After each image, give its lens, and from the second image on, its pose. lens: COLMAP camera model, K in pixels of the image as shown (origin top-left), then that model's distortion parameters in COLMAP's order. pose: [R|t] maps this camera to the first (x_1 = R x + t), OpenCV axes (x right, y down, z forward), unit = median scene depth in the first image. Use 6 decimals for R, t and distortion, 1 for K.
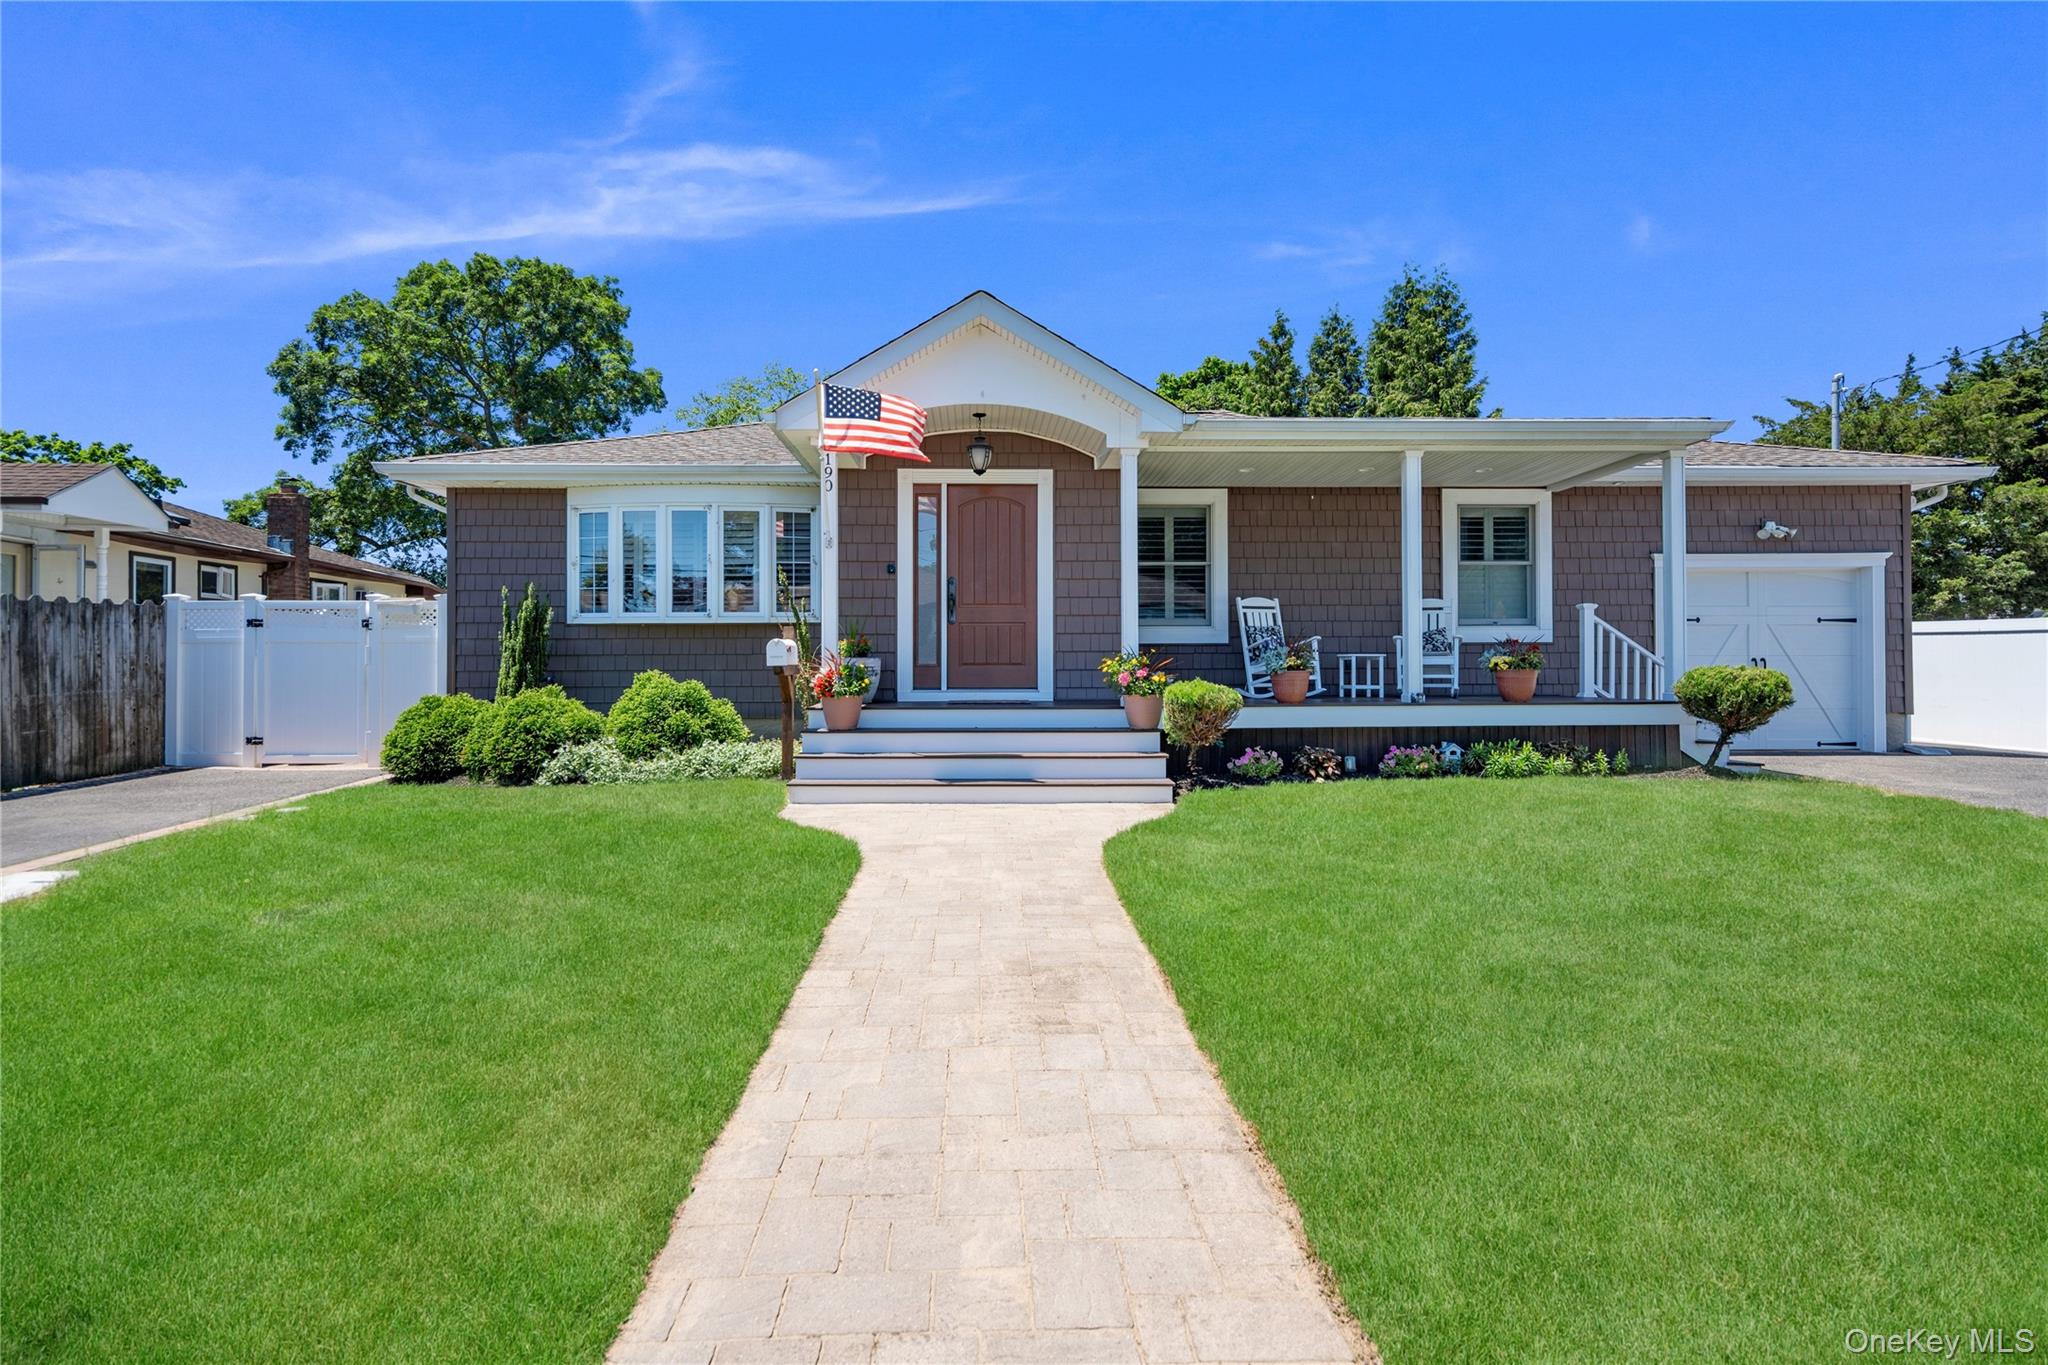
lens RADIAL K [[1039.4, 0, 1016.9], [0, 1039.4, 644.8], [0, 0, 1]] dist [0.002307, 0.000713]
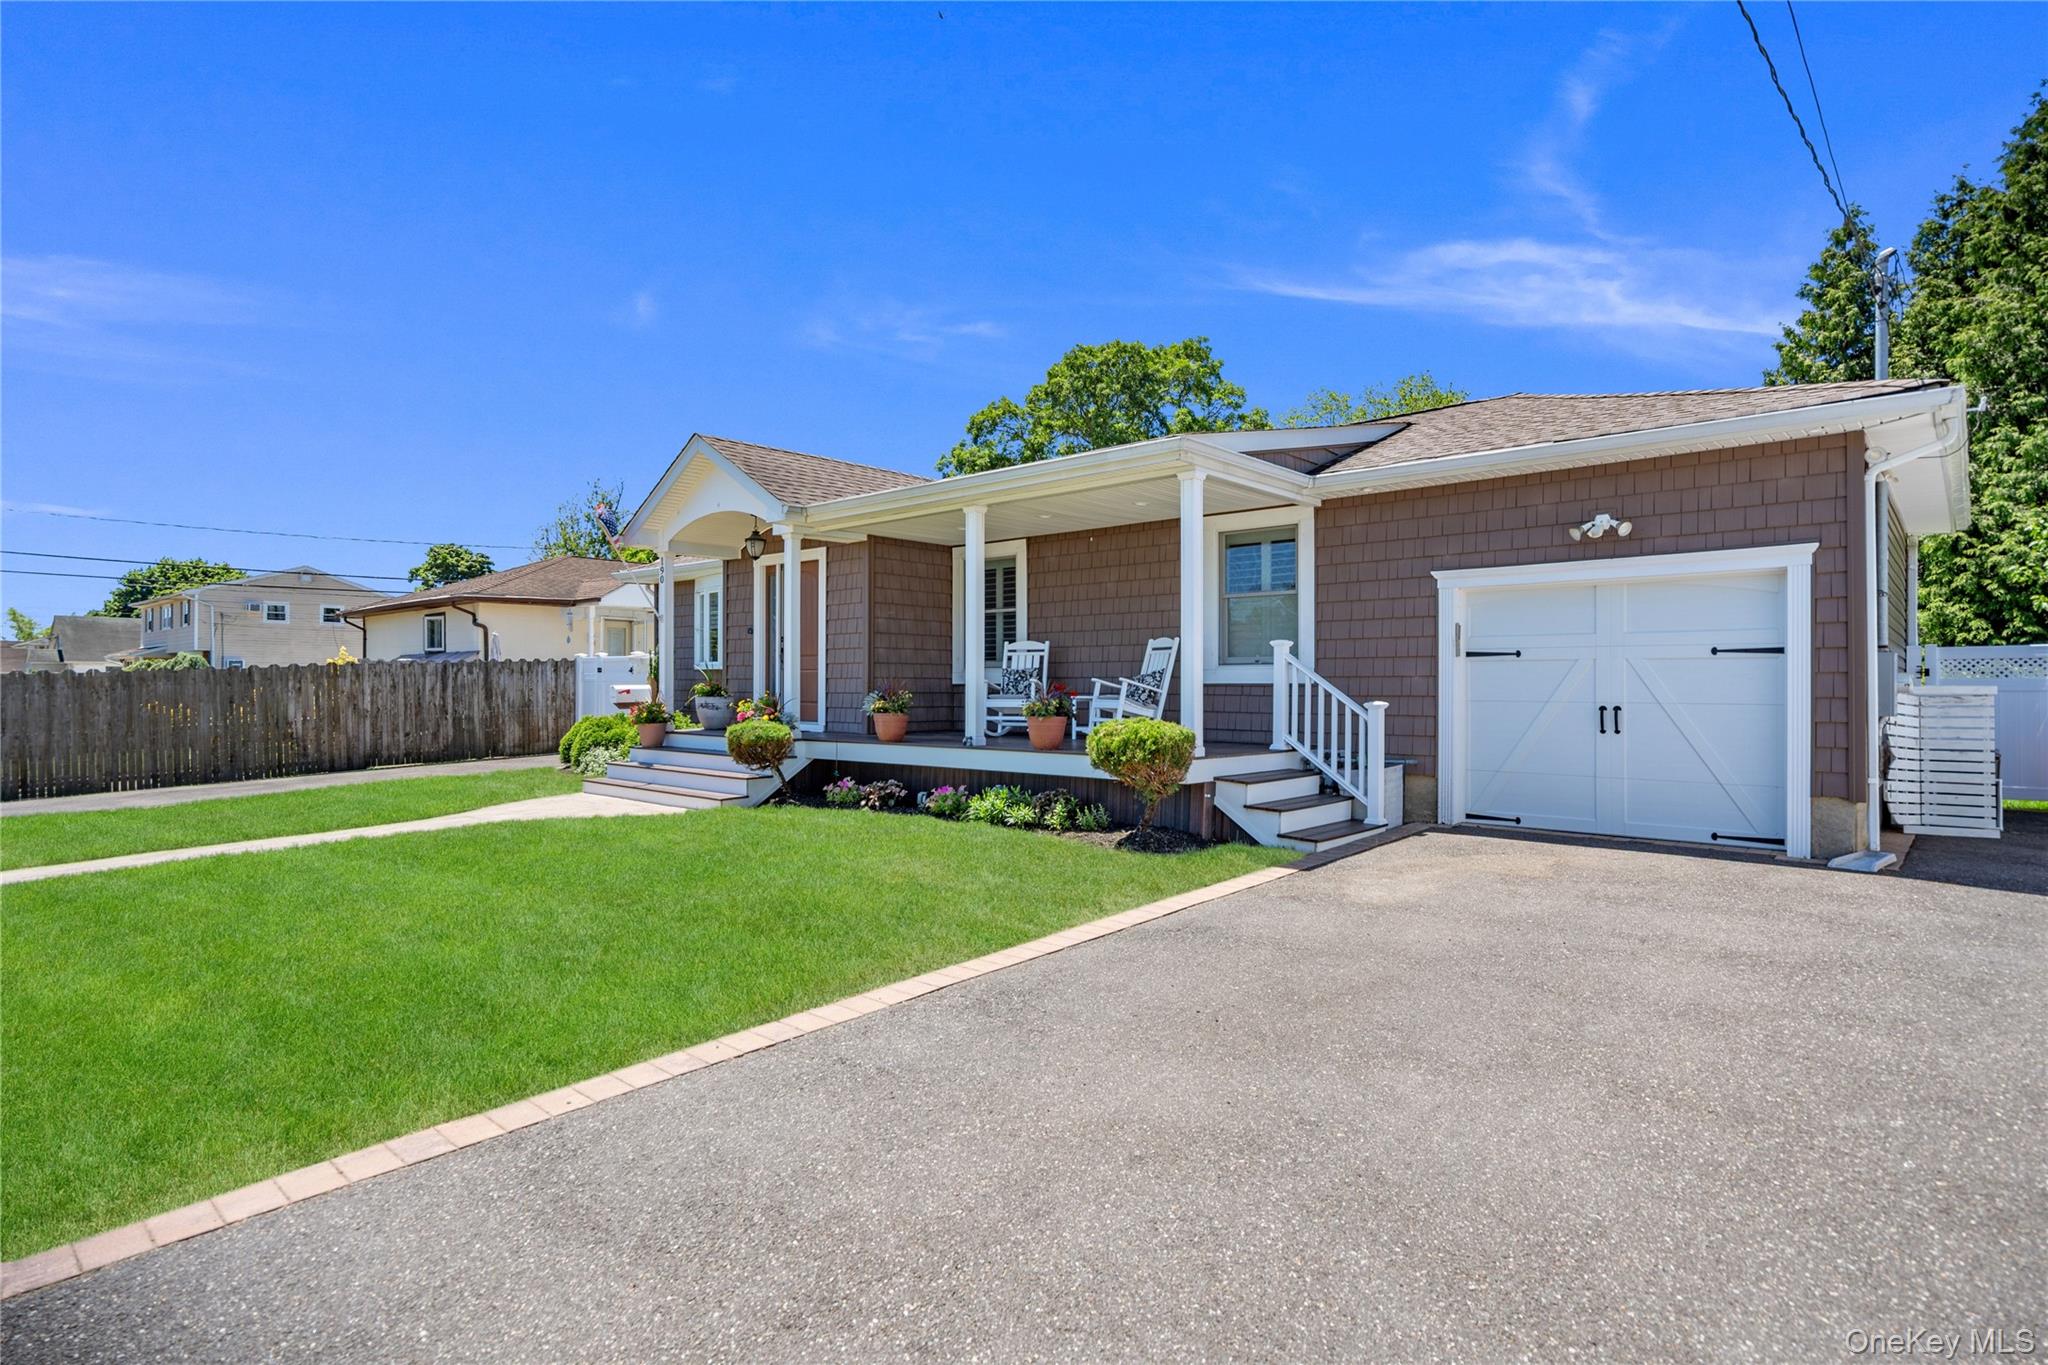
lens RADIAL K [[1039.4, 0, 1016.9], [0, 1039.4, 644.8], [0, 0, 1]] dist [0.002307, 0.000713]
pose [[0.733374, -0.021783, -0.679476, 0.919064], [0.013929, 0.999758, -0.017017, -0.023160], [0.679682, 0.003015, 0.733500, 0.209257]]
